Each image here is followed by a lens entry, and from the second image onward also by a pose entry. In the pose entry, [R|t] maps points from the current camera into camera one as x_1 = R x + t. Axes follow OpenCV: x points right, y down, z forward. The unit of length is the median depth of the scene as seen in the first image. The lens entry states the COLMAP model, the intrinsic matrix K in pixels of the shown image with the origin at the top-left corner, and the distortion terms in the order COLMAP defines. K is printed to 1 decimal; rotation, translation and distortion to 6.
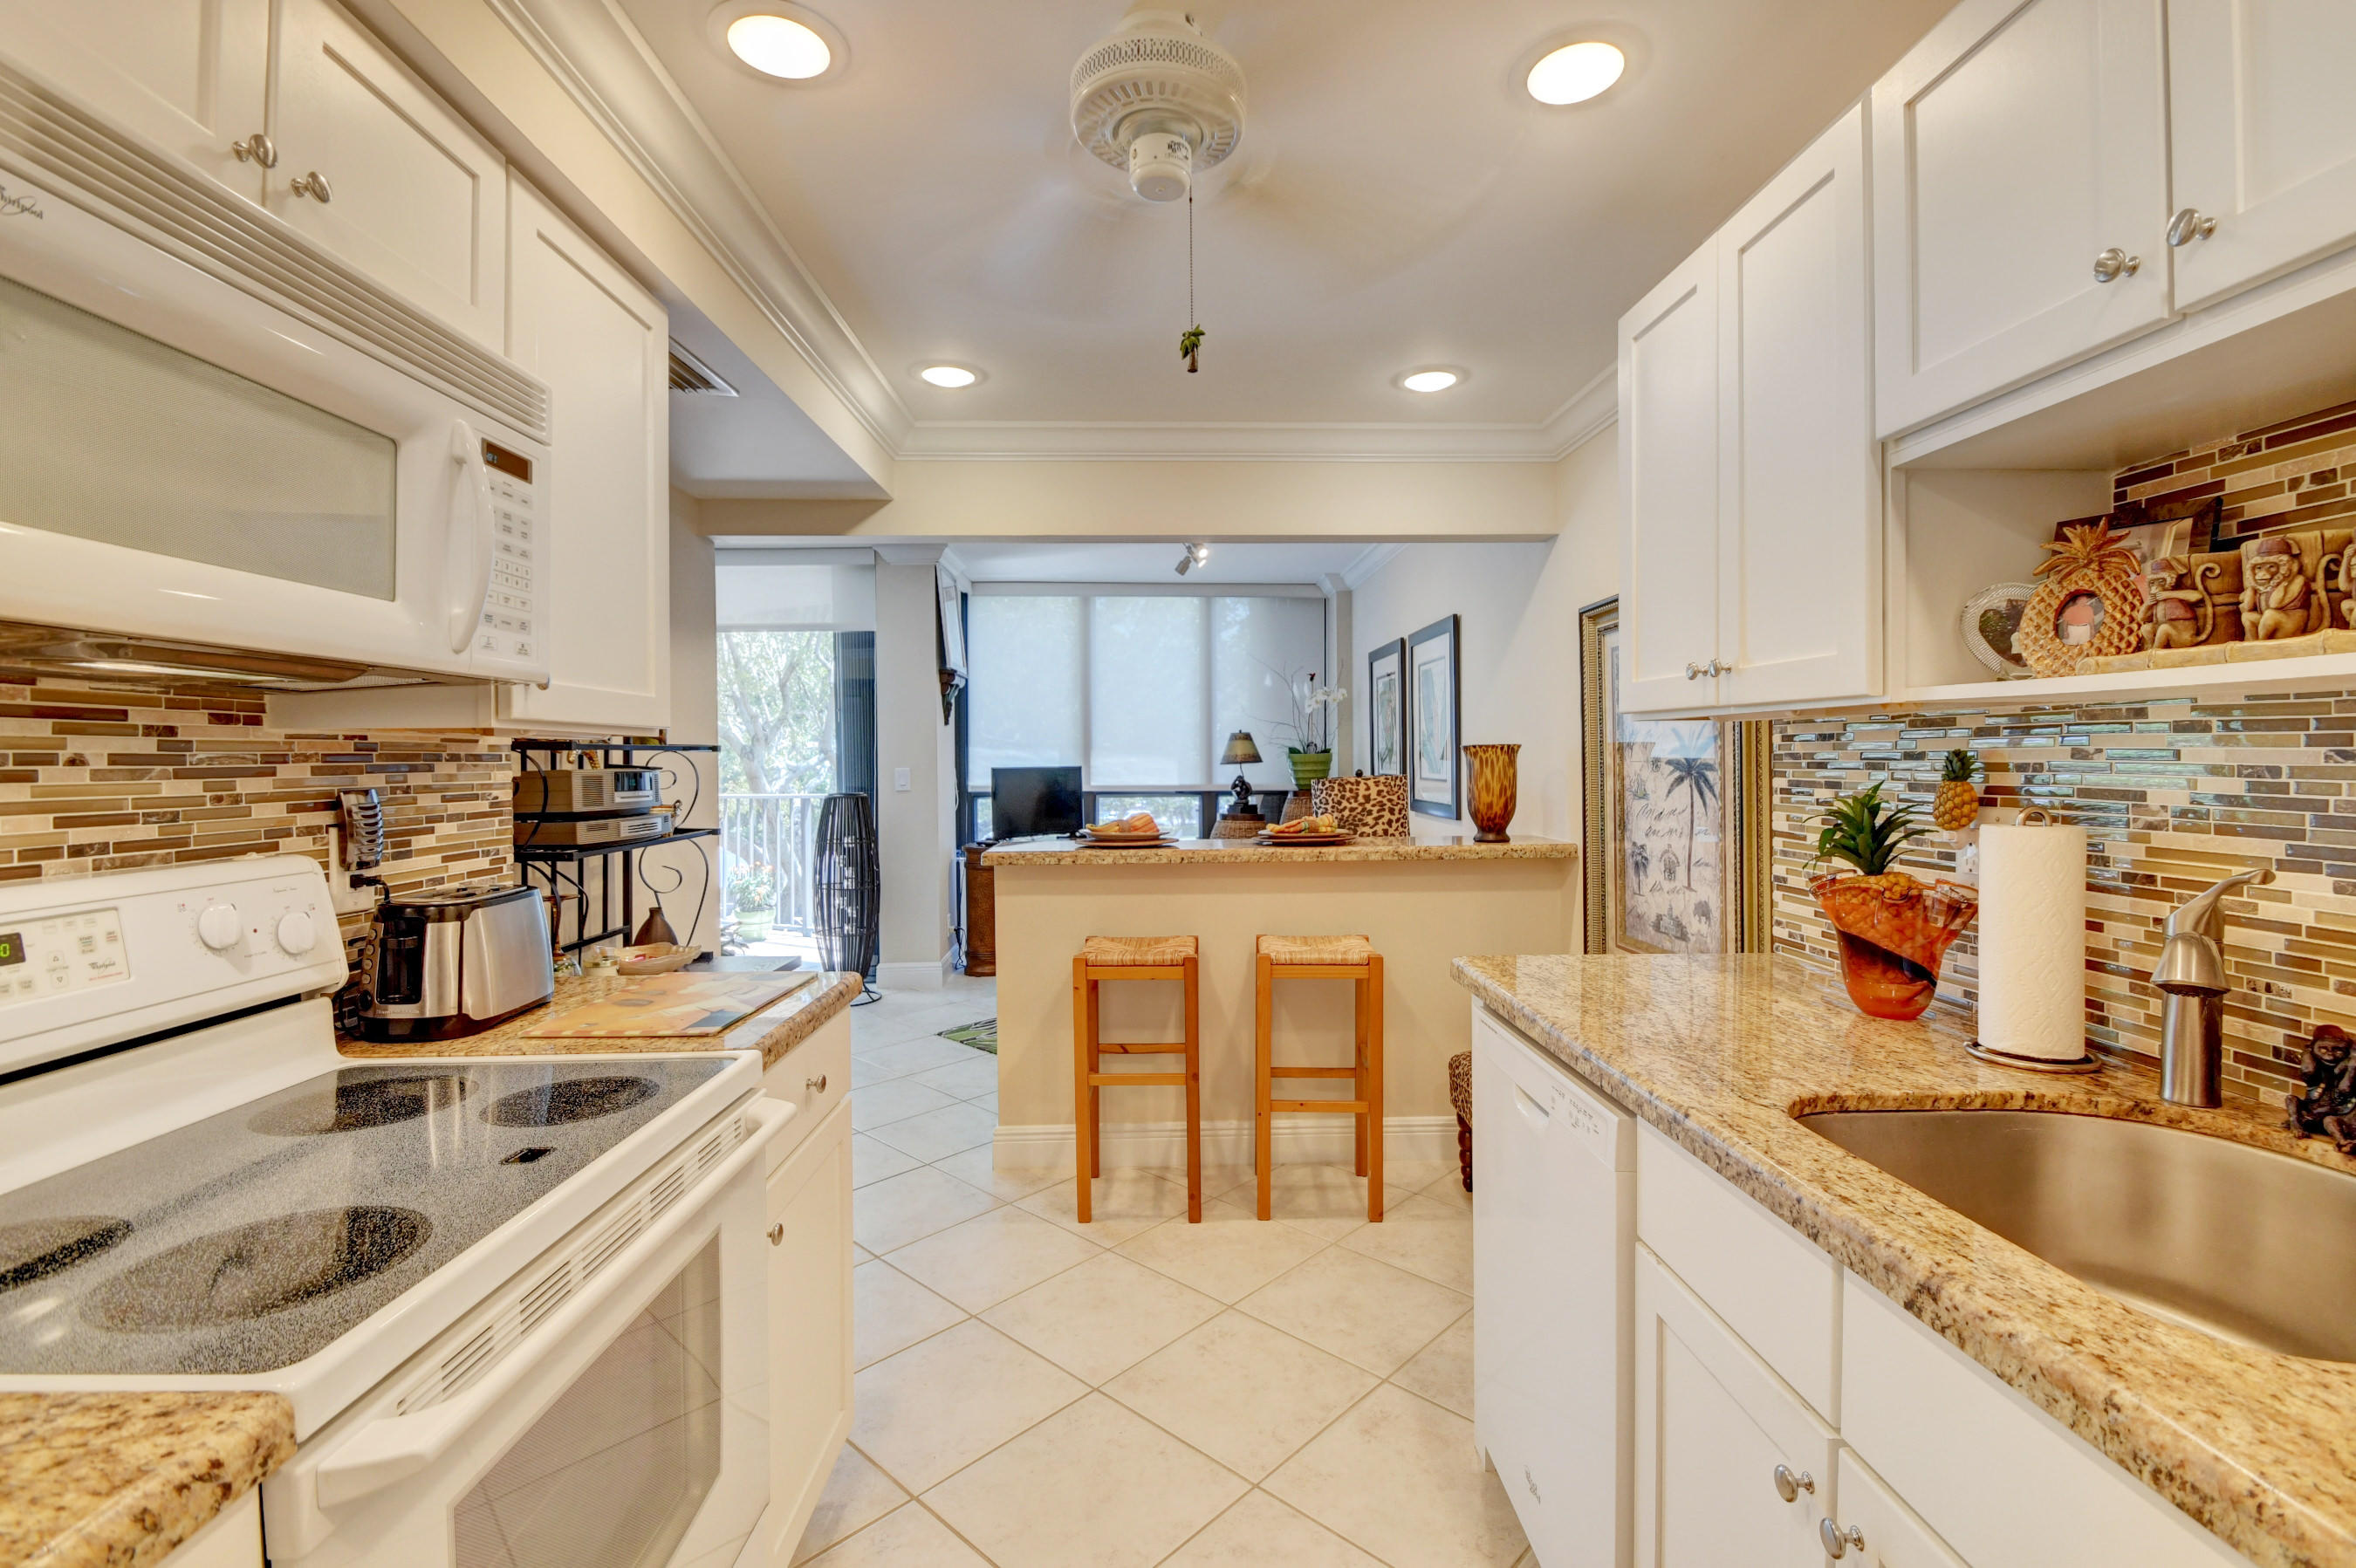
lens RADIAL K [[1040.3, 0, 1190.1], [0, 1040.3, 764.3], [0, 0, 1]] dist [0.026341, -0.020159]
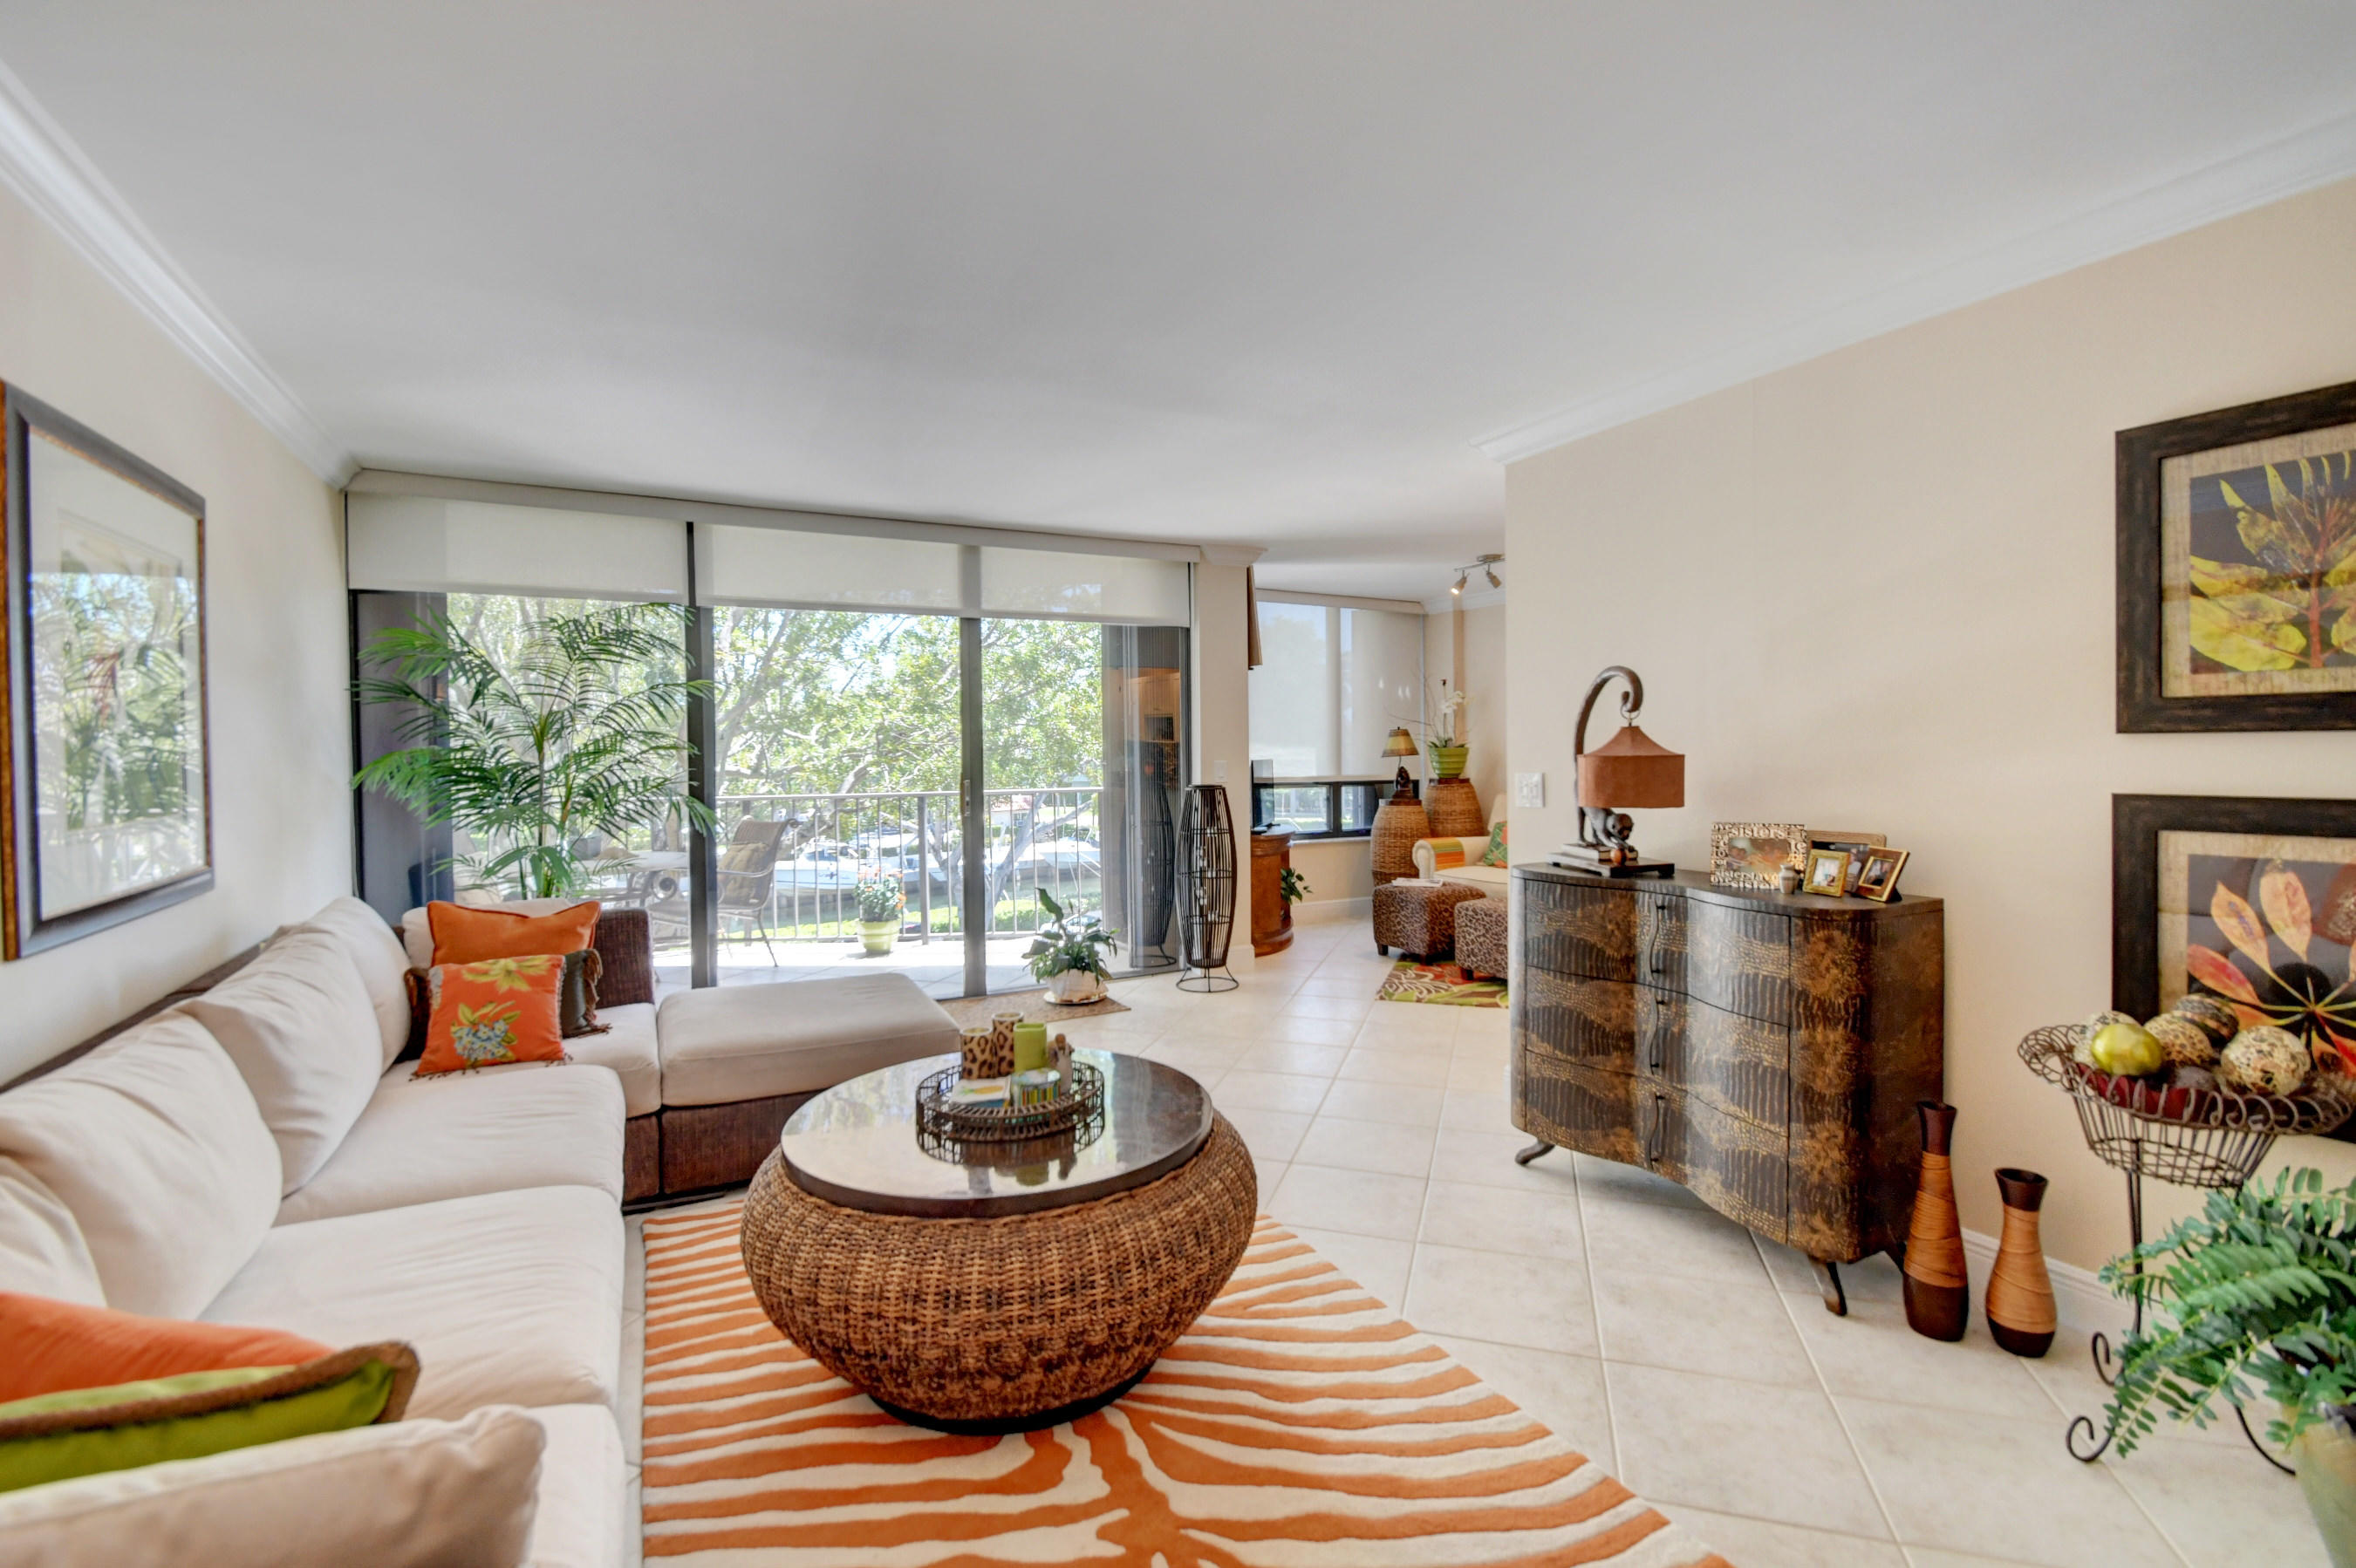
lens RADIAL K [[1040.2, 0, 1190.1], [0, 1040.2, 764.3], [0, 0, 1]] dist [0.026341, -0.020159]
pose [[0.898632, -0.006492, 0.438655, -0.652838], [0.006241, 0.999978, 0.002013, 0.004304], [-0.438658, 0.000929, 0.898653, 0.070072]]
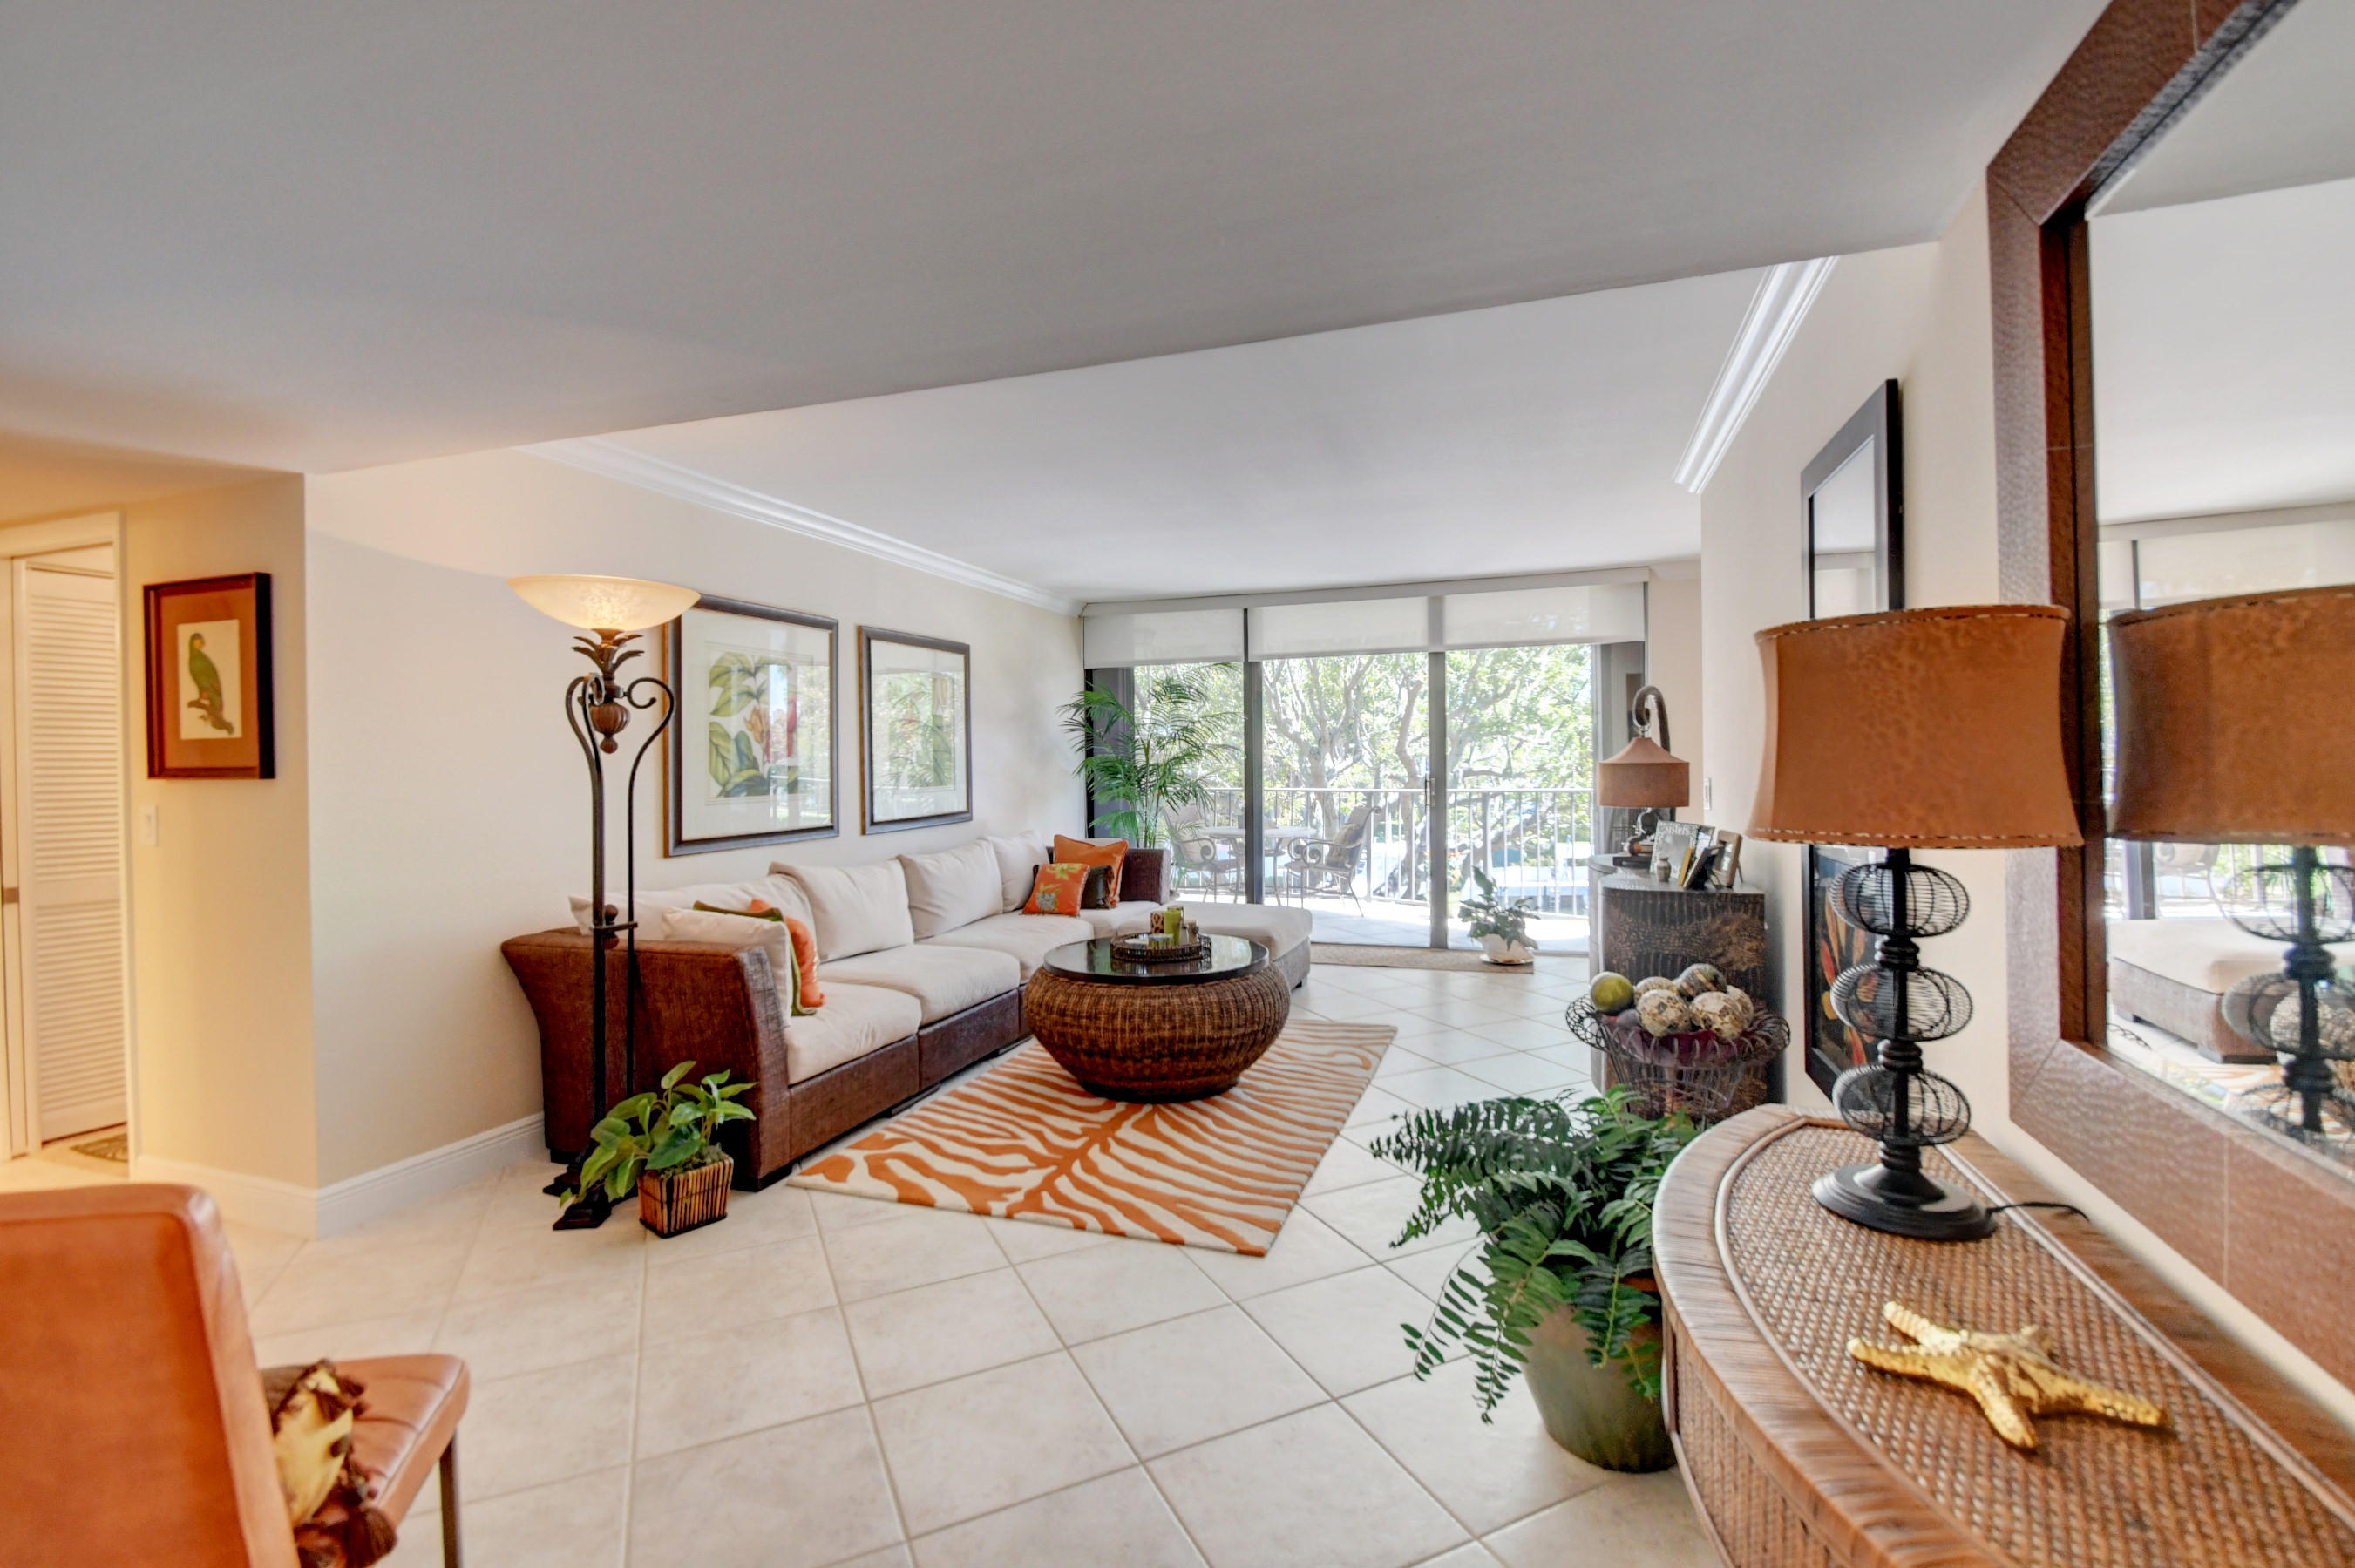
lens RADIAL K [[1039.9, 0, 1189.6], [0, 1039.9, 764.3], [0, 0, 1]] dist [0.026341, -0.020159]
pose [[0.935387, -0.000404, -0.353626, -0.312665], [-0.000162, 0.999999, -0.001573, 0.003971], [0.353626, 0.001528, 0.935386, -0.182475]]
